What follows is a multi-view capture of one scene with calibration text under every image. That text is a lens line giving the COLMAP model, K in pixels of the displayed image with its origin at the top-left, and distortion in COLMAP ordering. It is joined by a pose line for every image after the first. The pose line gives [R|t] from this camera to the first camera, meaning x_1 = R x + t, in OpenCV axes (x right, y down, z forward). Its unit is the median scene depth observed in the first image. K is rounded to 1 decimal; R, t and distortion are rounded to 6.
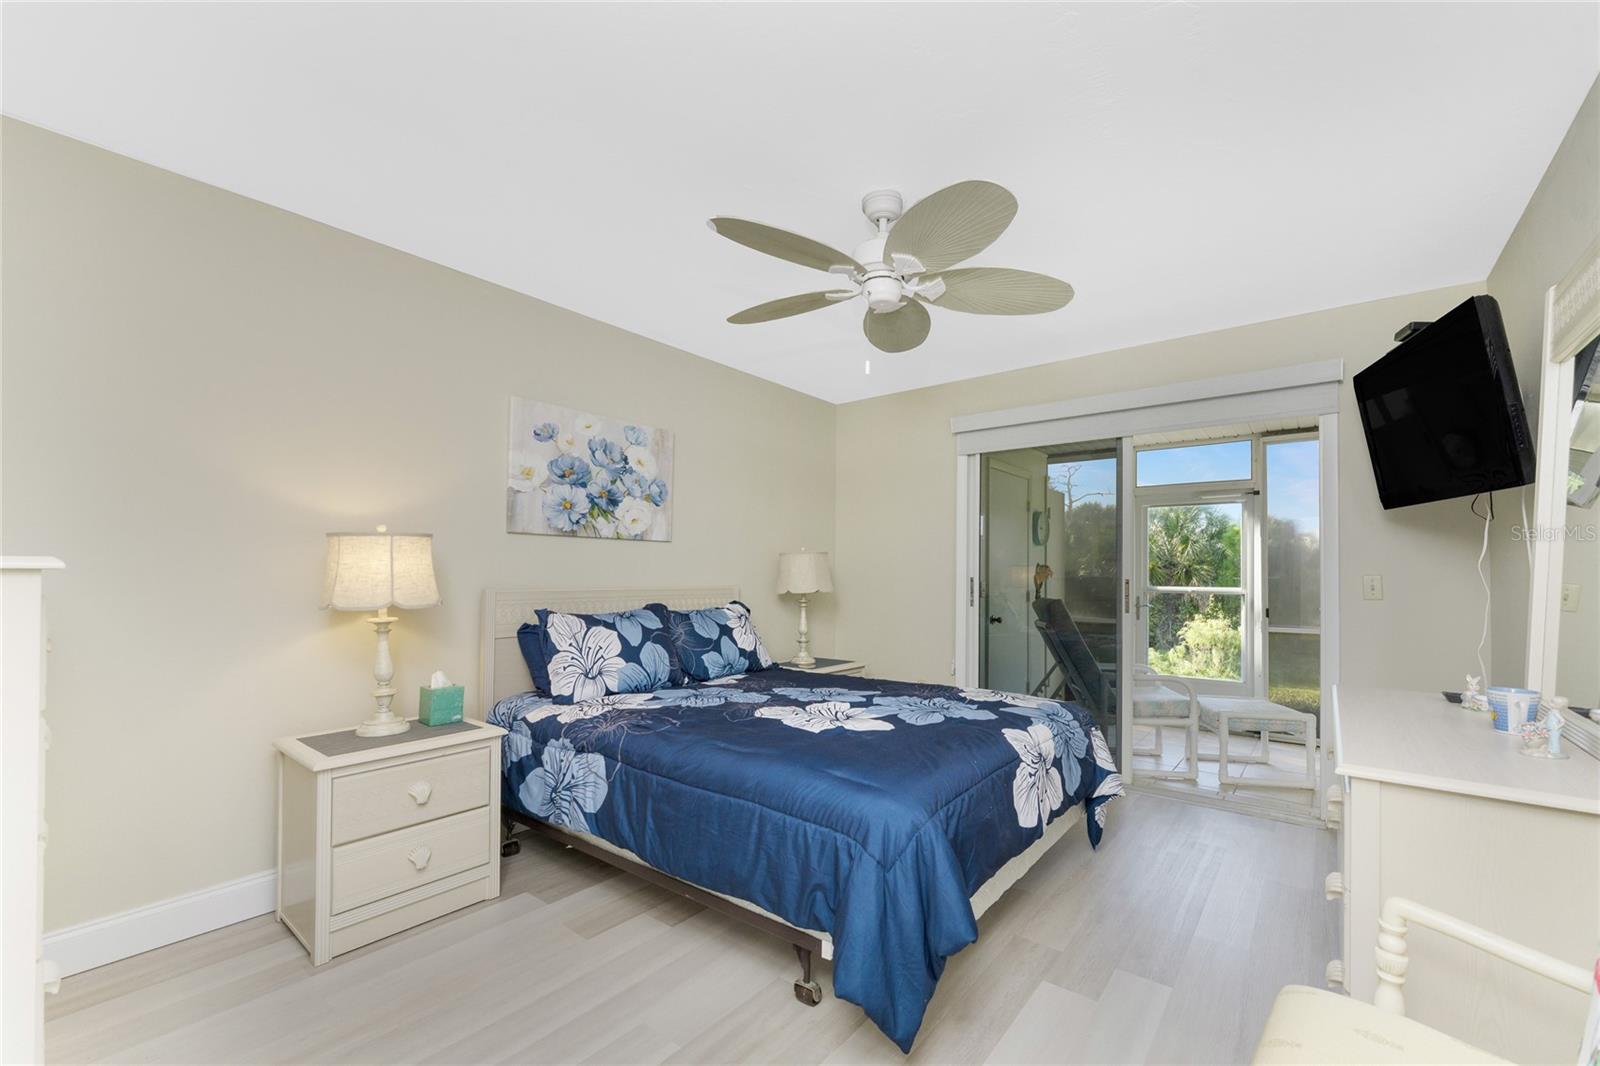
lens RADIAL K [[650.8, 0, 821.9], [0, 650.8, 560.7], [0, 0, 1]] dist [-0.001032, -0.000068]
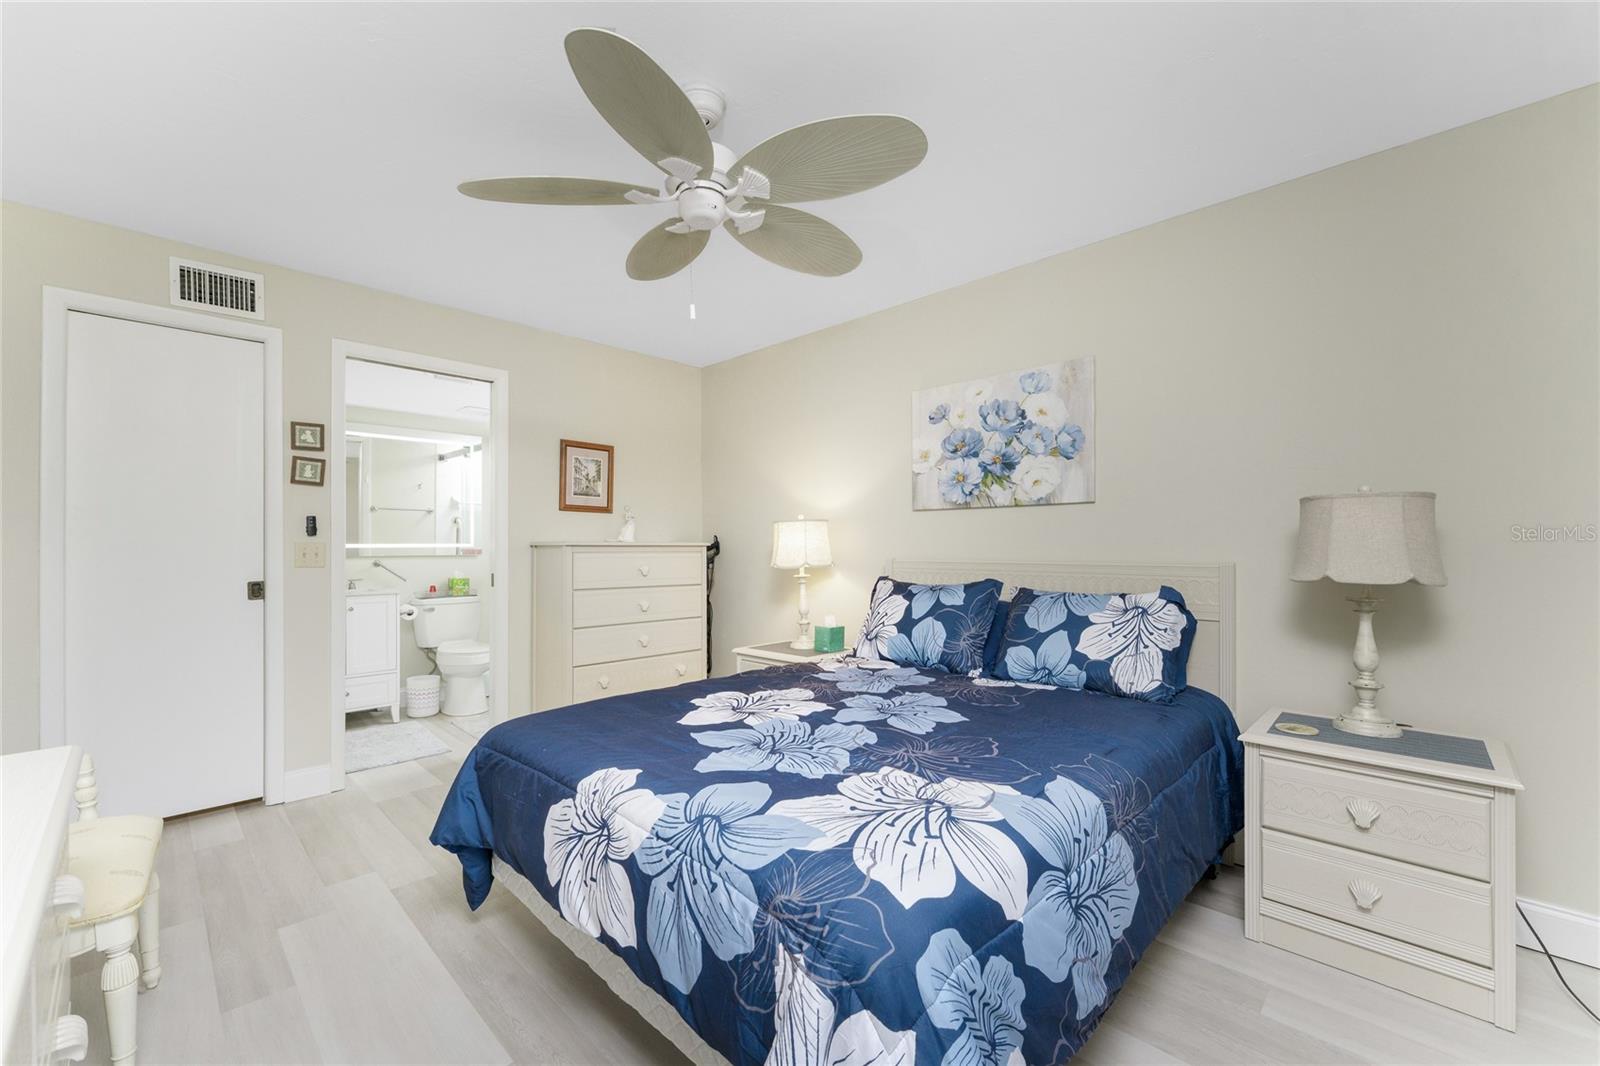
lens RADIAL K [[651.5, 0, 798.0], [0, 651.5, 540.7], [0, 0, 1]] dist [-0.001306, -0.000072]
pose [[-0.120389, -0.012990, -0.992642, 0.629534], [0.022435, 0.999623, -0.015802, 0.022365], [0.992473, -0.024172, -0.120052, 0.839452]]
